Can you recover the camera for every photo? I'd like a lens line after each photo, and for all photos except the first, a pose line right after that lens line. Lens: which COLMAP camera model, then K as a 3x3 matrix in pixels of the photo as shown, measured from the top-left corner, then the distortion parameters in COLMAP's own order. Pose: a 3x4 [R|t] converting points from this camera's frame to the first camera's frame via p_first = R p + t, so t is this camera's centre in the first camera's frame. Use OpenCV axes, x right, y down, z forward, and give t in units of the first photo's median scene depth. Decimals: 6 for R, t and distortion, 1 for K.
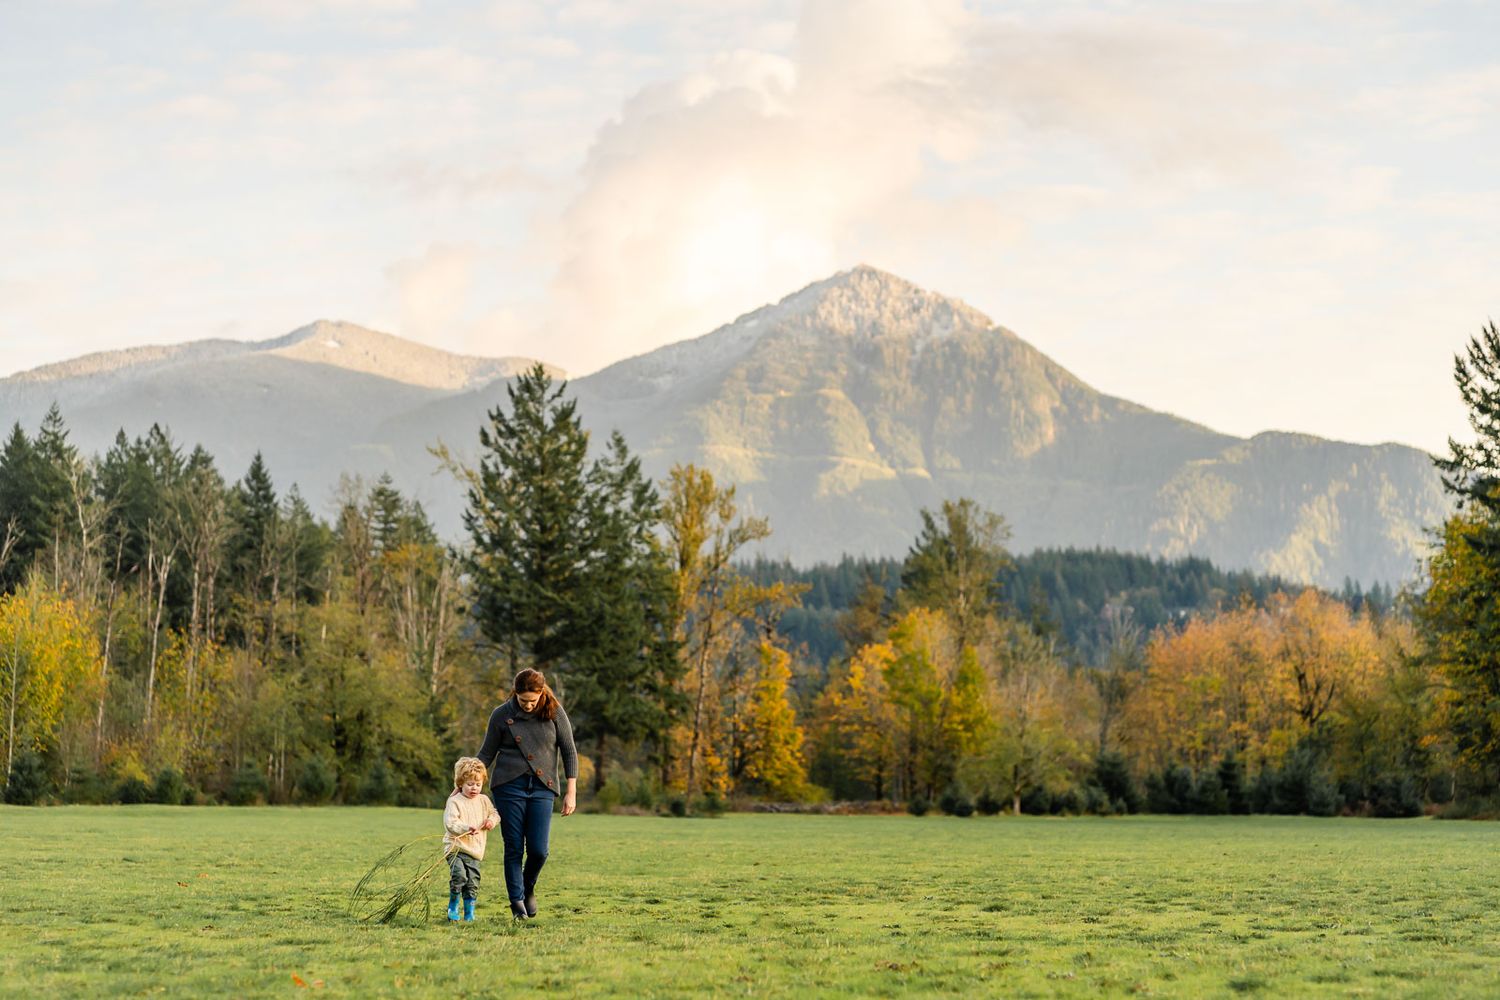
lens RADIAL K [[3655.2, 0, 750.0], [0, 3655.2, 500.0], [0, 0, 1]] dist [-0.019442, -0.262229]
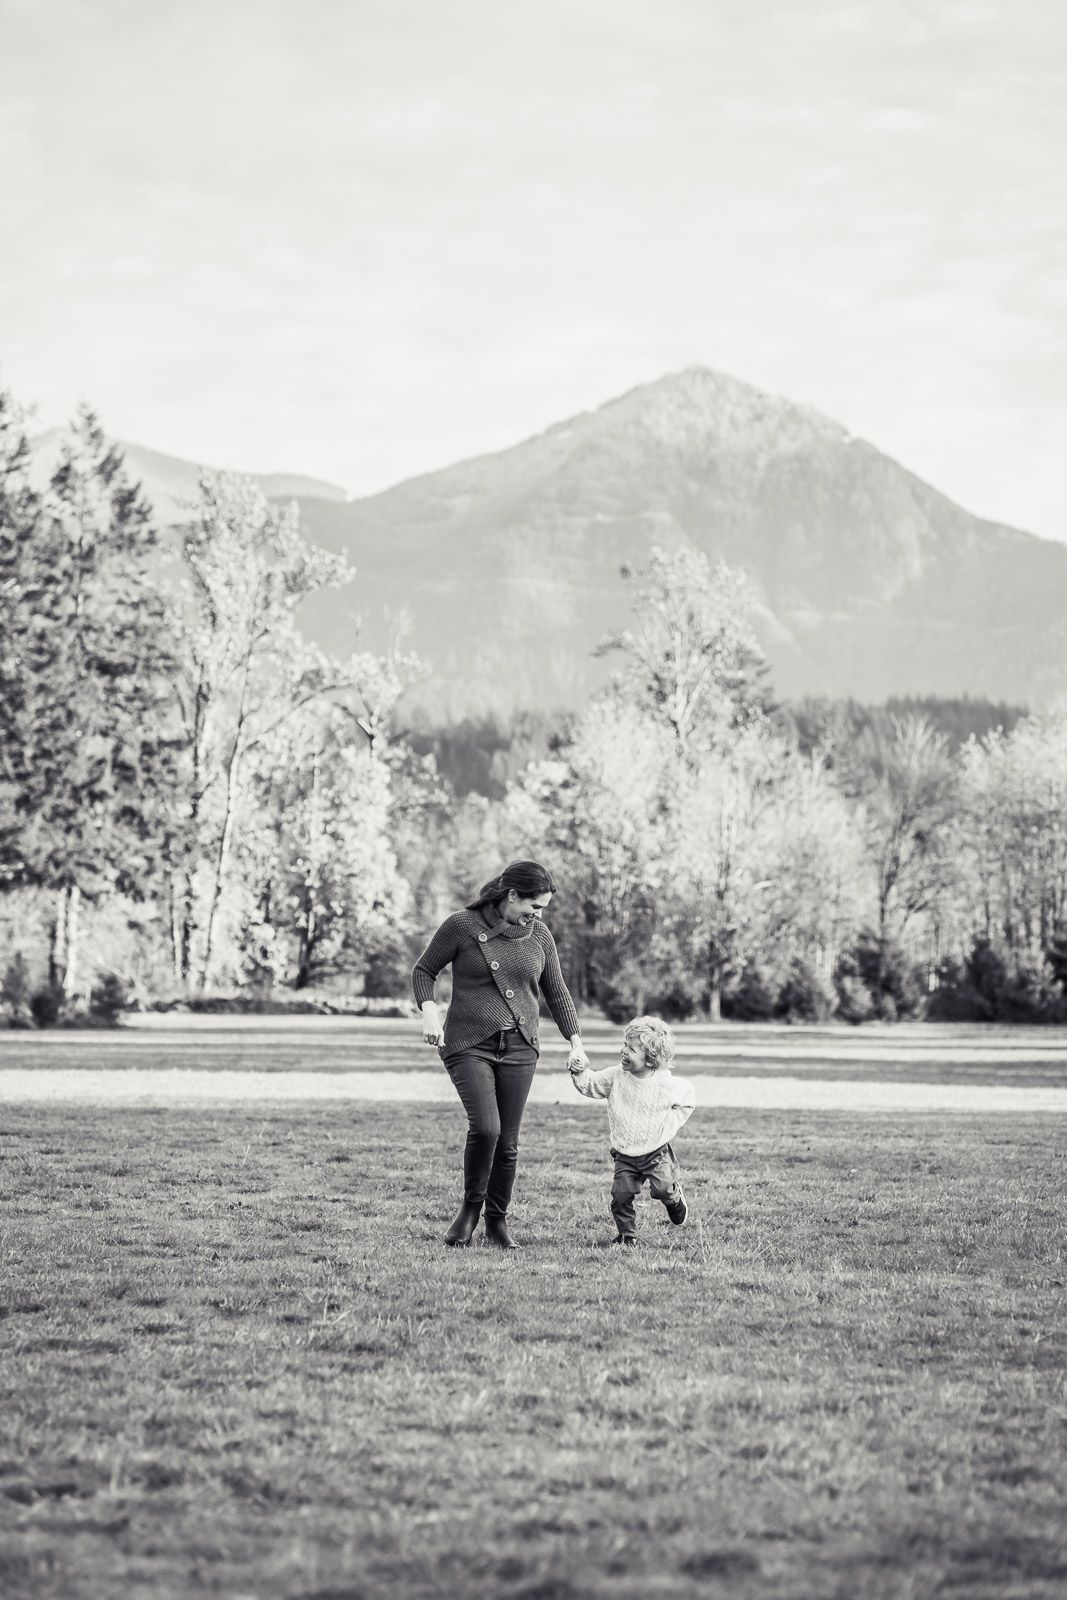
lens RADIAL K [[3688.3, 0, 532.5], [0, 3688.3, 857.1], [0, 0, 1]] dist [0.403969, -4.595487]
pose [[0.999393, 0.006533, -0.034232, 0.023559], [-0.004987, 0.998972, 0.045051, 0.011264], [0.034491, -0.044853, 0.998398, 0.138767]]
